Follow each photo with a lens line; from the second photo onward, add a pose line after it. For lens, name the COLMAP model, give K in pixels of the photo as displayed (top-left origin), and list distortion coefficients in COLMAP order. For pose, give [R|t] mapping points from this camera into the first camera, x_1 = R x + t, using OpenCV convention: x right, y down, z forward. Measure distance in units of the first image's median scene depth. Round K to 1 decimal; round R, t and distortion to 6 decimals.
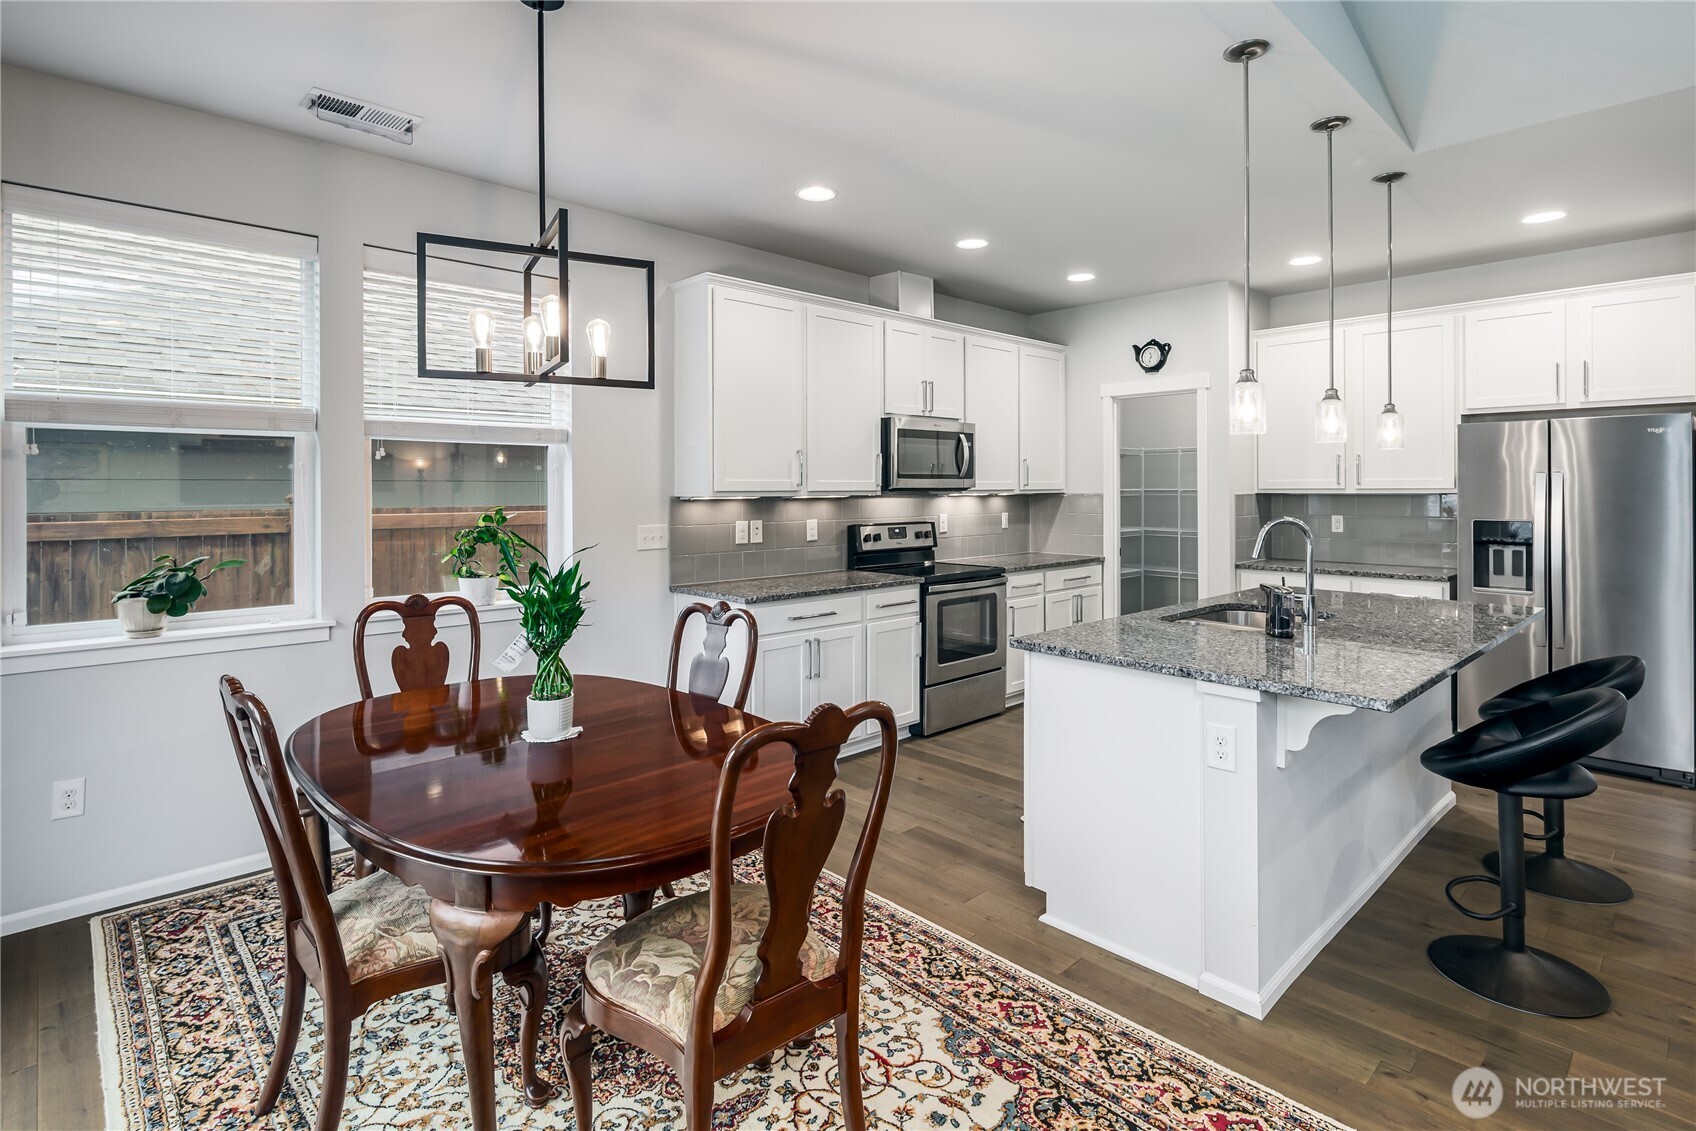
lens RADIAL K [[840.2, 0, 851.8], [0, 840.2, 492.4], [0, 0, 1]] dist [0.002851, -0.000537]
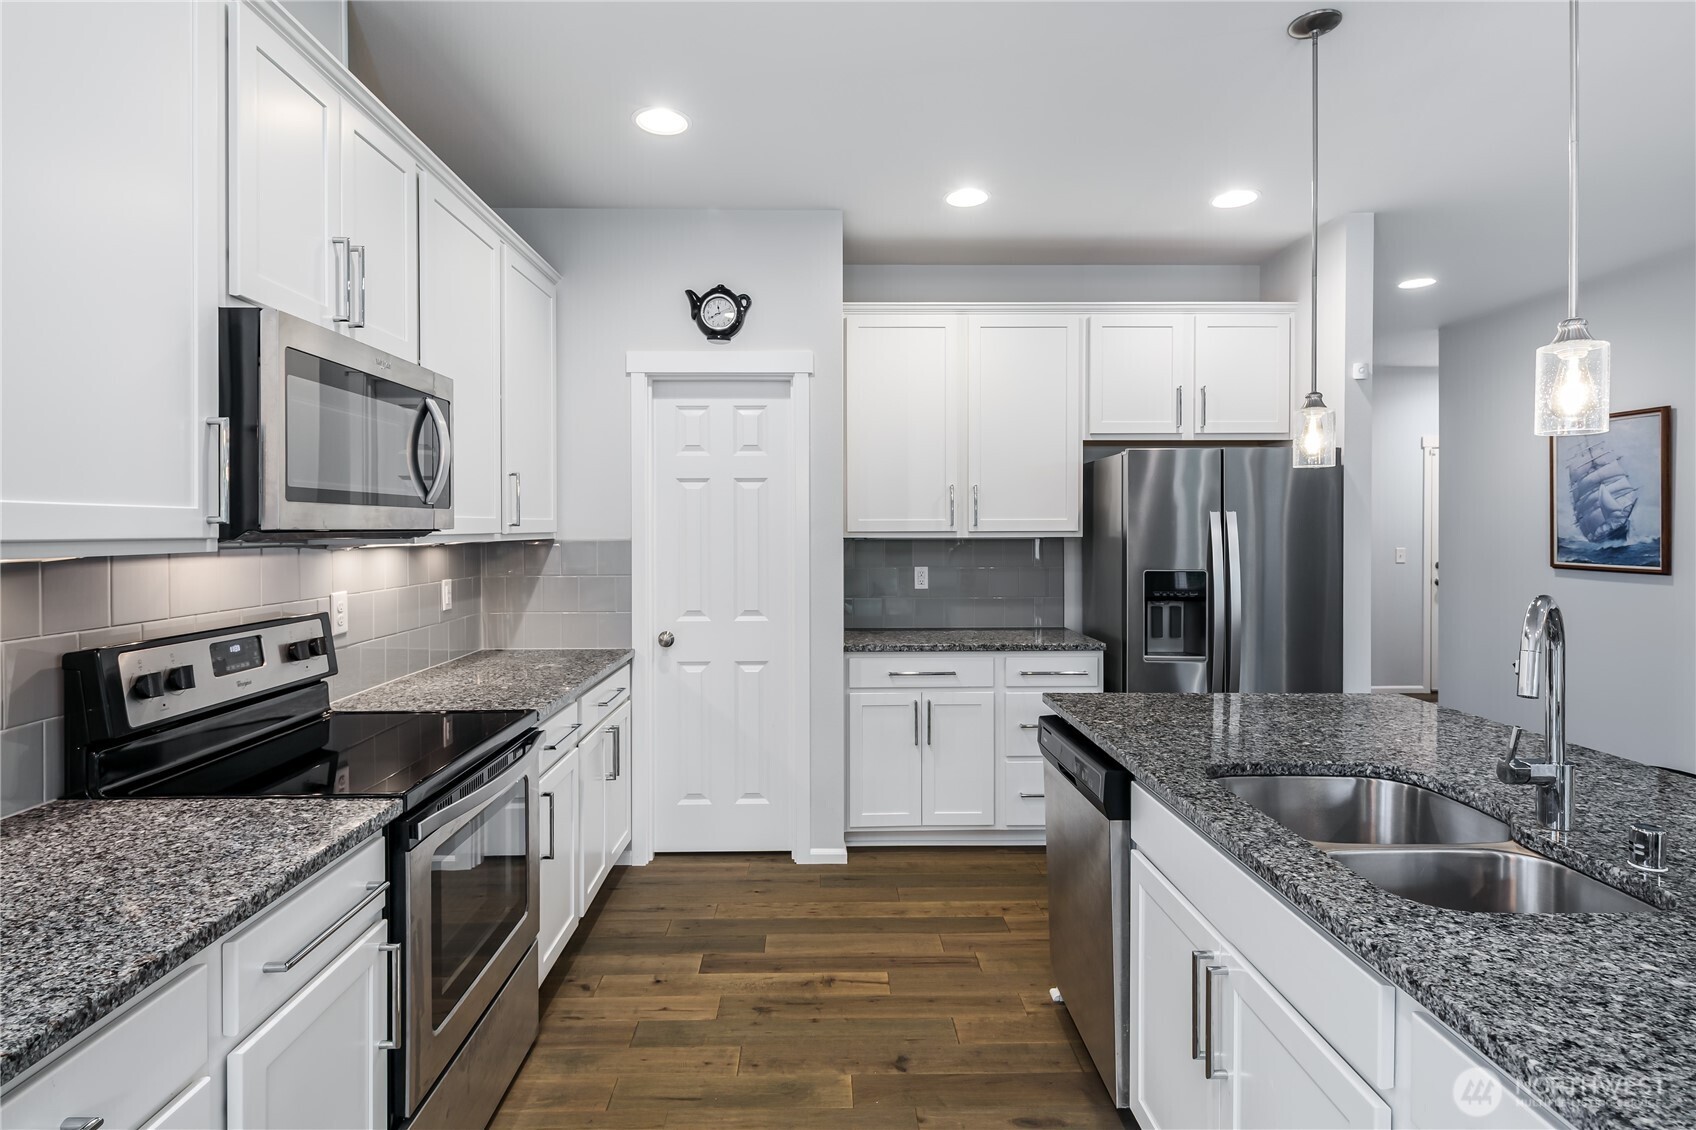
lens RADIAL K [[853.9, 0, 836.4], [0, 853.9, 537.6], [0, 0, 1]] dist [0.009881, 0.000032]
pose [[0.681608, -0.005722, 0.731696, -0.041313], [0.004761, 0.999983, 0.003386, -0.002213], [-0.731702, 0.001176, 0.681623, 0.587877]]
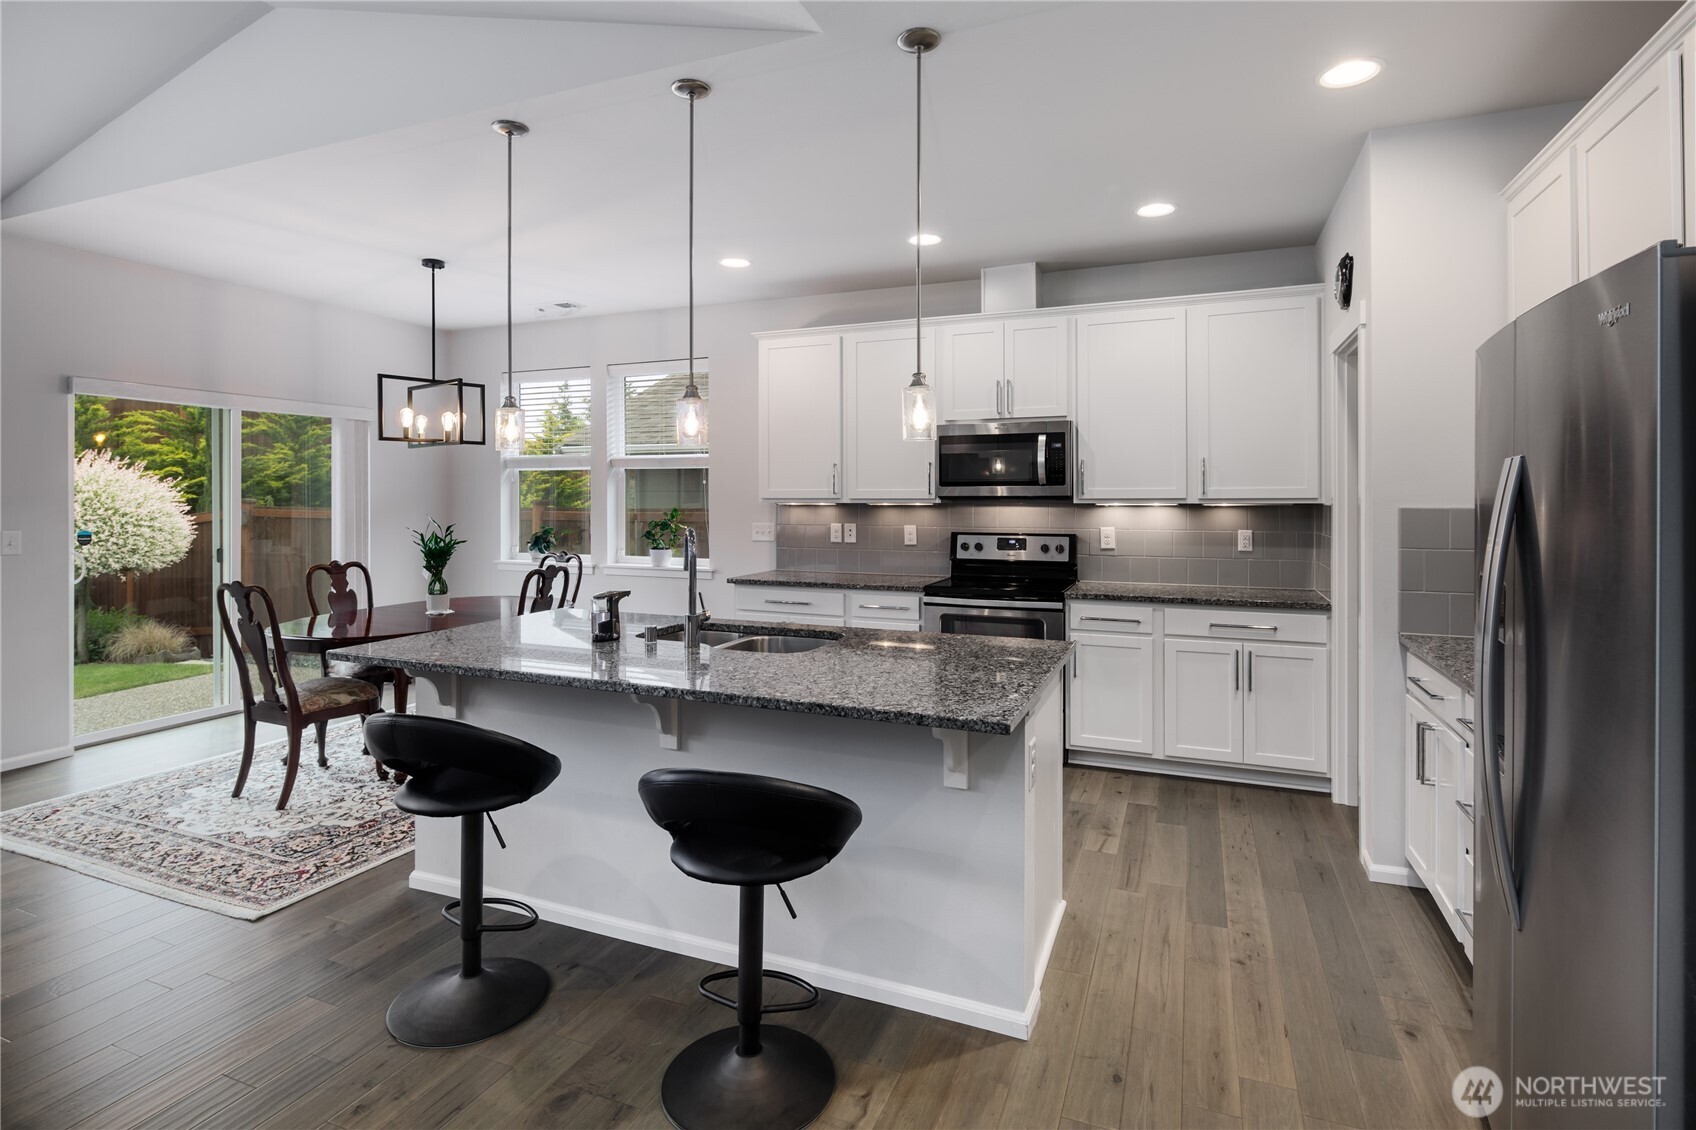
lens RADIAL K [[840.2, 0, 851.8], [0, 840.2, 491.9], [0, 0, 1]] dist [0.002851, -0.000537]
pose [[0.400958, -0.005171, -0.916082, 0.880688], [-0.003247, 0.999970, -0.007065, -0.002817], [0.916091, 0.005807, 0.400929, 0.481251]]
